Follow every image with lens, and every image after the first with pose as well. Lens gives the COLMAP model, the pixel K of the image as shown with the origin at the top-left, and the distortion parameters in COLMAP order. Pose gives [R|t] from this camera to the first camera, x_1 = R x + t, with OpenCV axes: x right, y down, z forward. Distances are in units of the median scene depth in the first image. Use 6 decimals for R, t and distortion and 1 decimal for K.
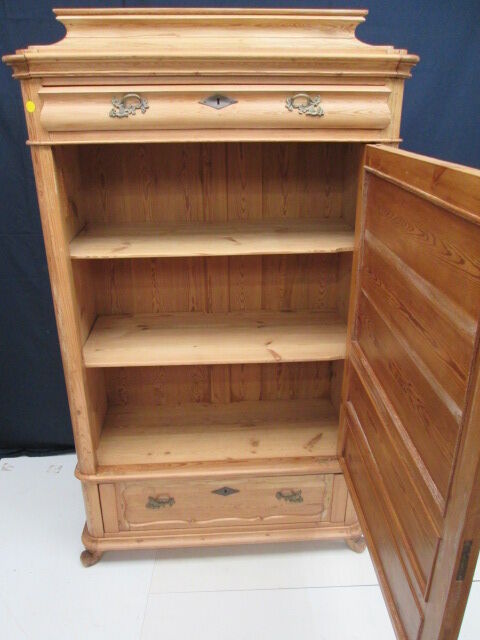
lens RADIAL K [[539.2, 0, 236.7], [0, 539.2, 302.9], [0, 0, 1]] dist [-0.061414, 0.051005]
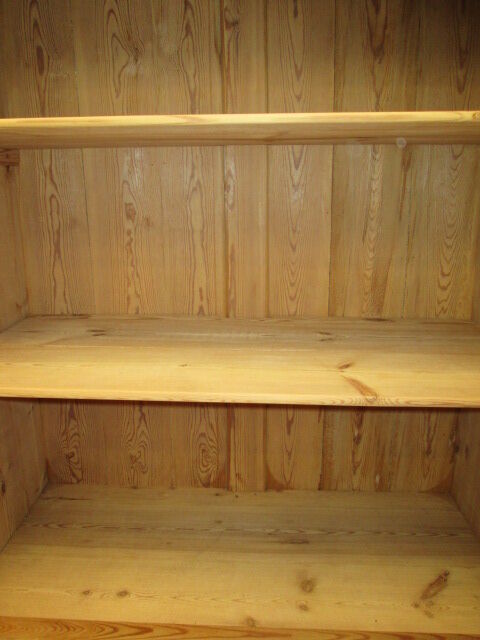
lens RADIAL K [[539.2, 0, 233.6], [0, 539.2, 300.4], [0, 0, 1]] dist [-0.061414, 0.051005]
pose [[0.992812, 0.028911, -0.116137, 0.015439], [-0.044674, 0.989768, -0.135509, 0.074342], [0.111031, 0.139723, 0.983946, 0.470704]]
